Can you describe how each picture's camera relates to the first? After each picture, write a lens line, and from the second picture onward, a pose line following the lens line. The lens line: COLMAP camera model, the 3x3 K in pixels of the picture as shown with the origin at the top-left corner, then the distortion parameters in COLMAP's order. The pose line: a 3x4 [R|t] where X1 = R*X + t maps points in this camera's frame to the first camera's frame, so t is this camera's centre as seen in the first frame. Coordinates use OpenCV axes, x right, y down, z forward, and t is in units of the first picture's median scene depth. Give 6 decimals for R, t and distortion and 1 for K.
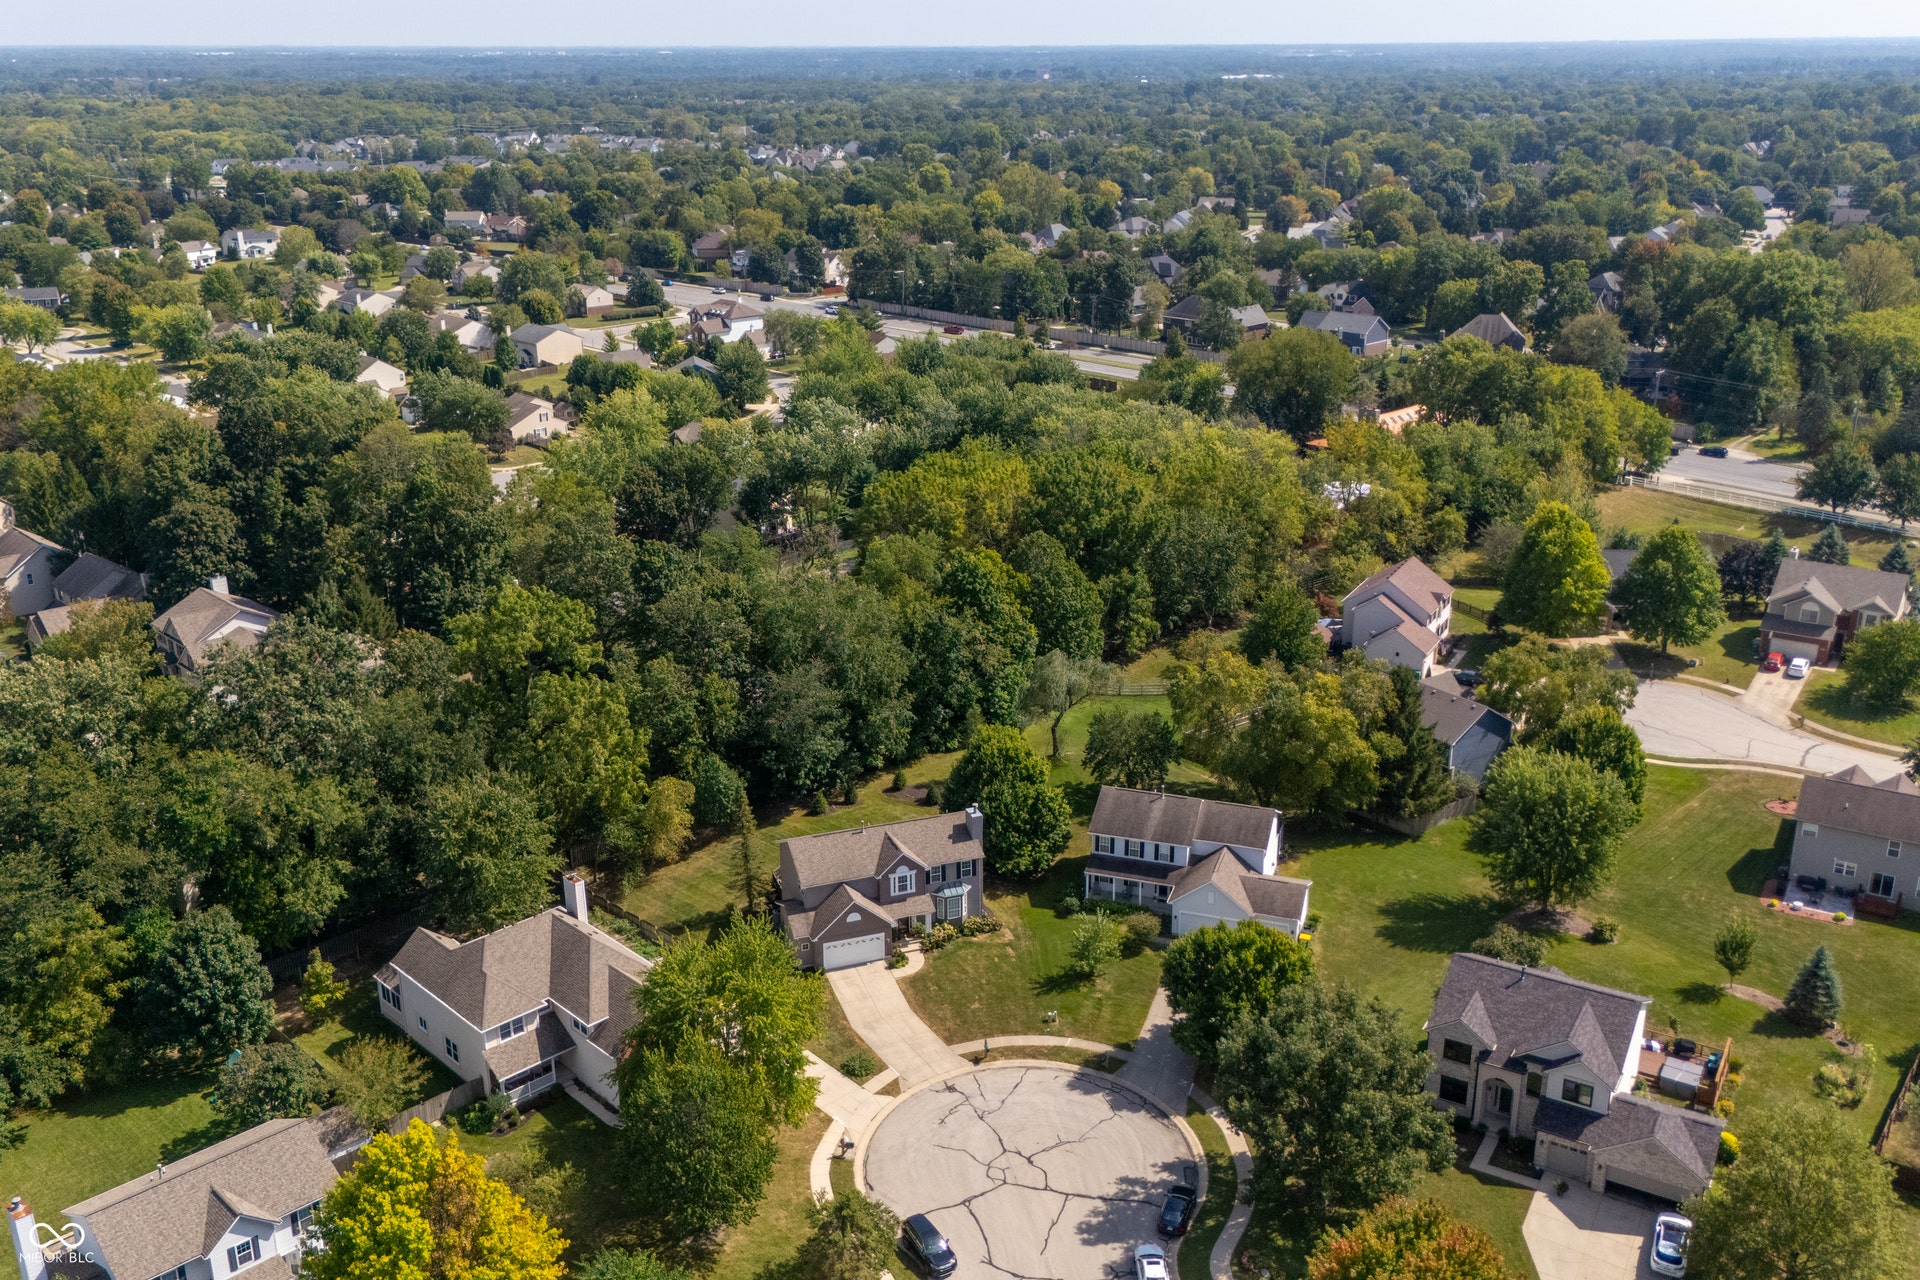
lens RADIAL K [[1602.2, 0, 960.0], [0, 1602.2, 640.0], [0, 0, 1]] dist [0.006347, 0.001511]
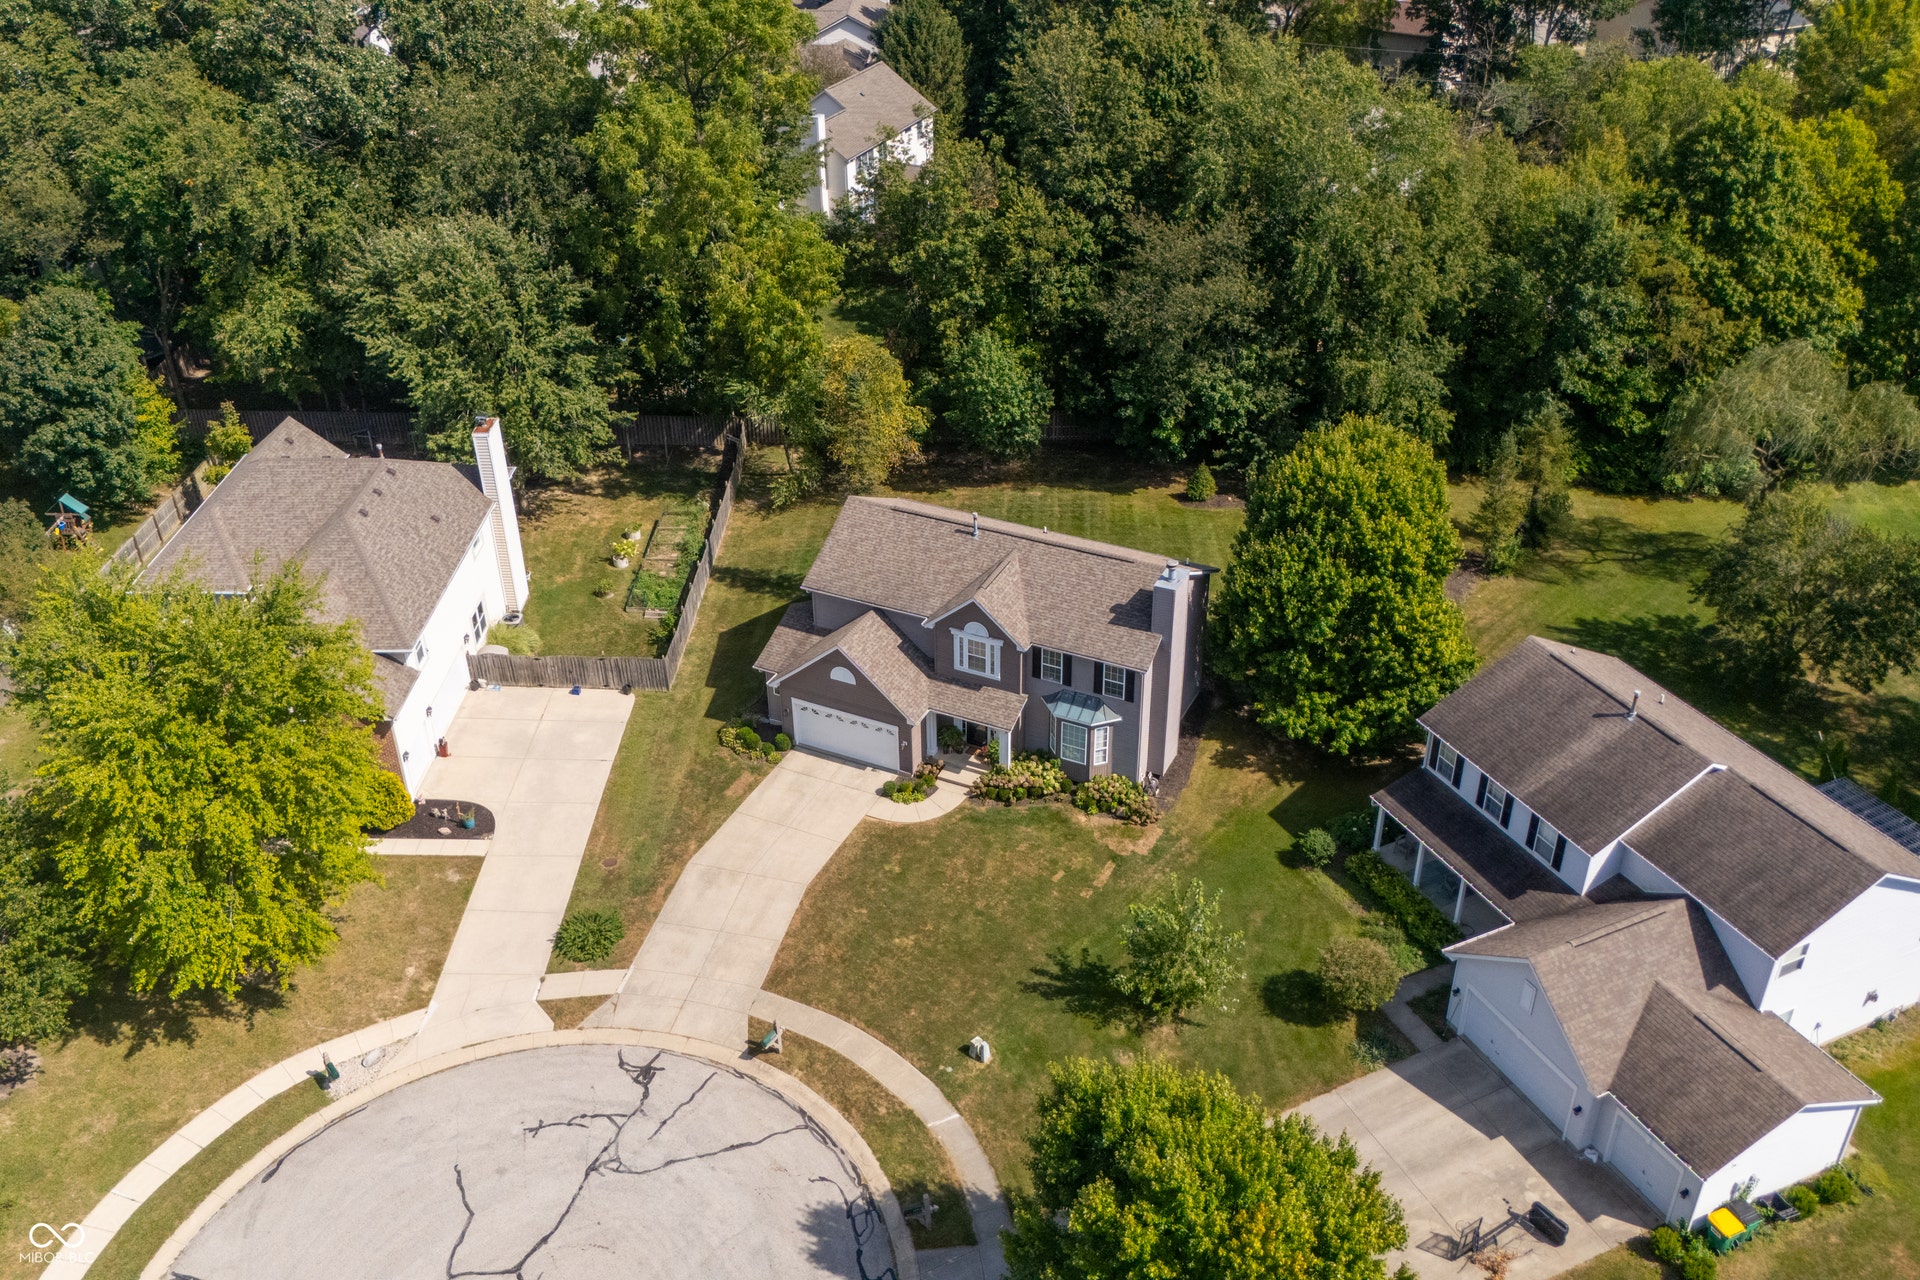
lens RADIAL K [[1602.2, 0, 960.0], [0, 1602.2, 640.0], [0, 0, 1]] dist [0.006347, 0.001511]
pose [[0.708092, 0.391729, -0.587498, 0.254862], [-0.230031, 0.914591, 0.332579, -0.019195], [0.667601, -0.100354, 0.737725, 0.624462]]
